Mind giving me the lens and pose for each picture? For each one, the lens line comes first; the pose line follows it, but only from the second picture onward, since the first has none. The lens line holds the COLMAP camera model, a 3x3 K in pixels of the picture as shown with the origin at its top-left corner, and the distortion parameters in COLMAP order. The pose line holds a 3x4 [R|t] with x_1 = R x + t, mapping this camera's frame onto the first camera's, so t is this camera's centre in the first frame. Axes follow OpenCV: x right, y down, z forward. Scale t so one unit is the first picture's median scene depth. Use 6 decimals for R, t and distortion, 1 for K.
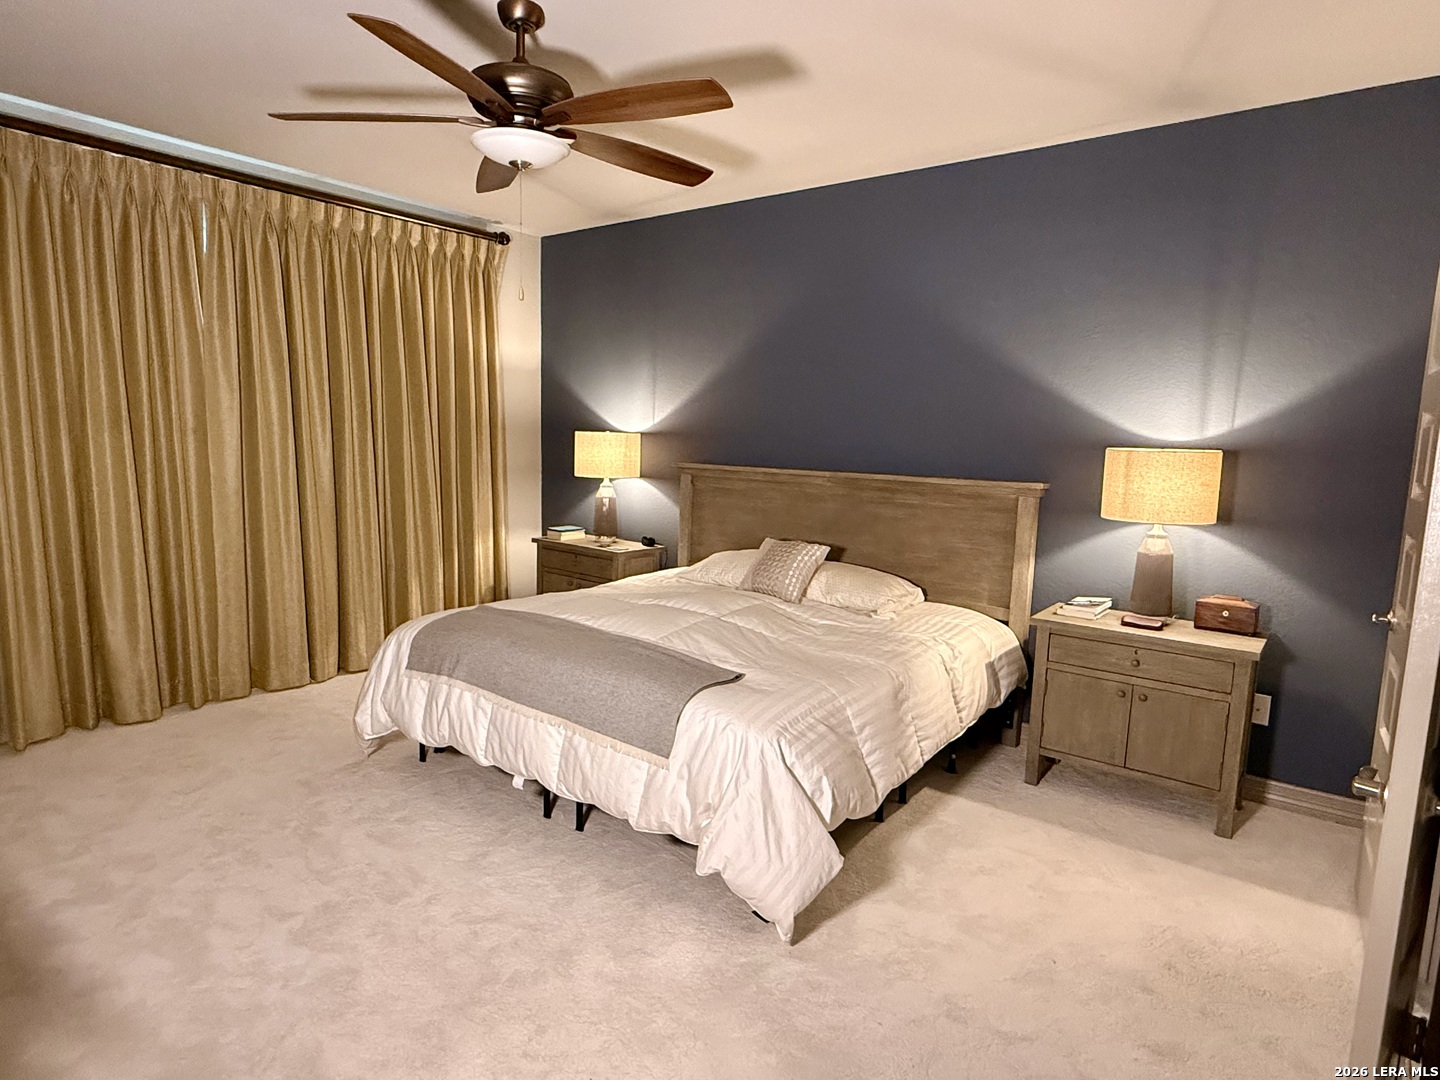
lens RADIAL K [[831.1, 0, 721.2], [0, 831.1, 542.3], [0, 0, 1]] dist [-0.000364, 0.001733]
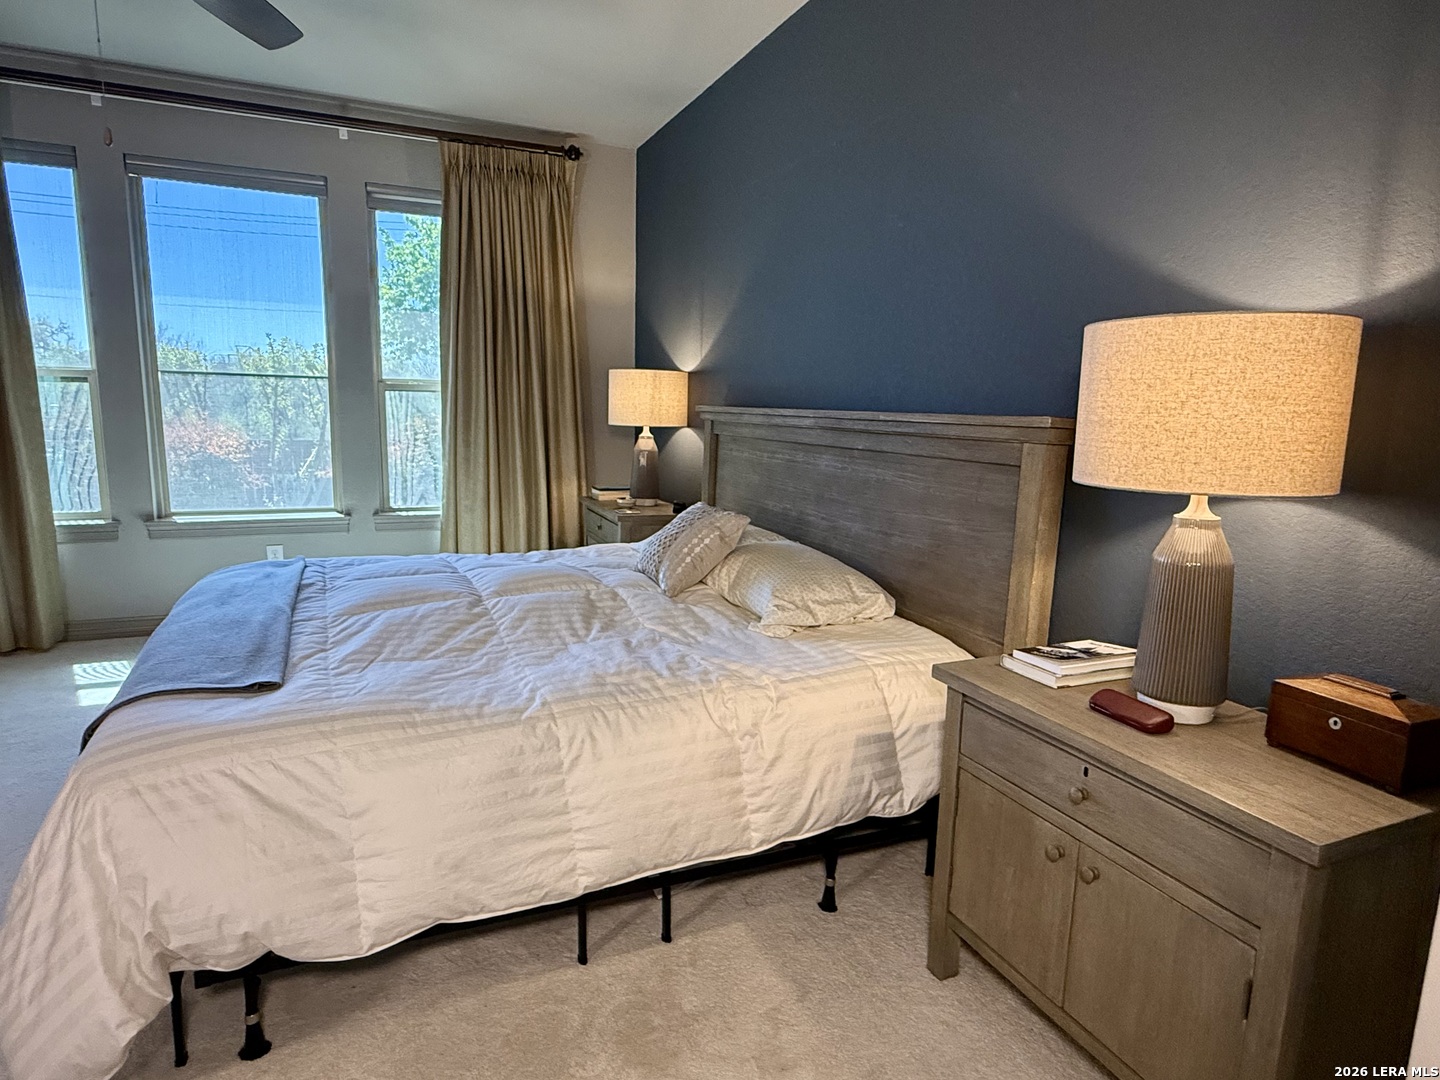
lens RADIAL K [[831.1, 0, 721.2], [0, 831.1, 542.3], [0, 0, 1]] dist [-0.000364, 0.001733]
pose [[0.877436, 0.074563, -0.473863, 0.491659], [-0.065842, 0.997216, 0.034996, 0.003962], [0.475153, 0.000494, 0.879903, 0.468885]]
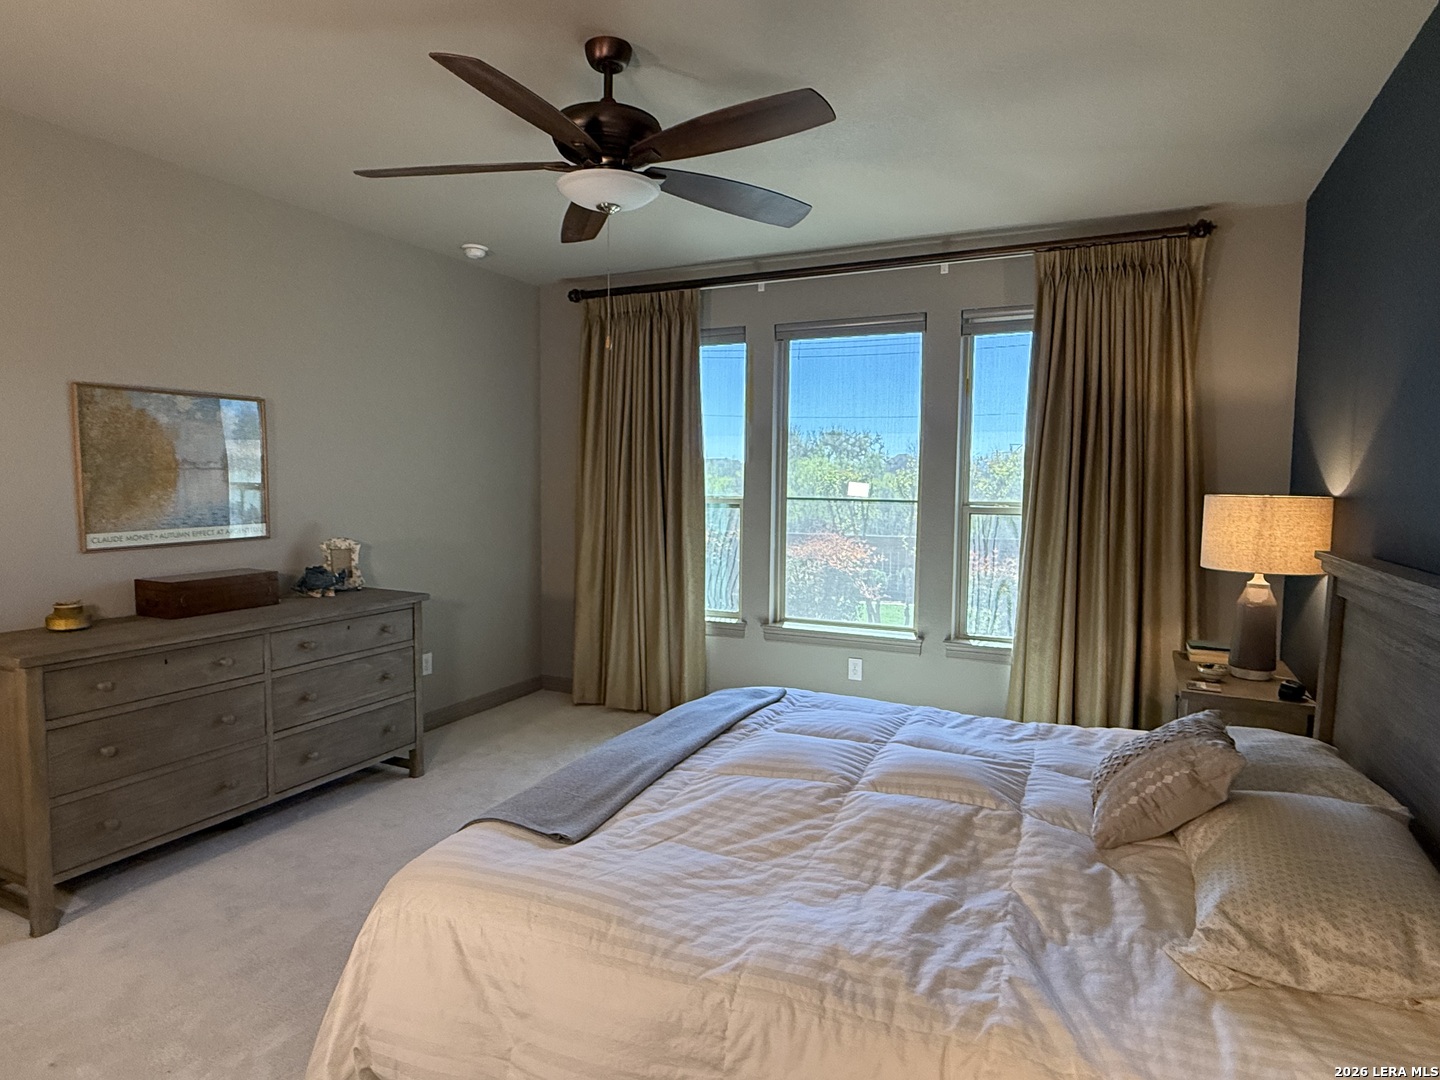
lens RADIAL K [[831.1, 0, 721.2], [0, 831.1, 542.3], [0, 0, 1]] dist [-0.000364, 0.001733]
pose [[0.214906, 0.047865, -0.975461, 0.550637], [-0.136356, 0.990486, 0.018562, -0.085964], [0.967069, 0.129021, 0.219388, 0.737709]]
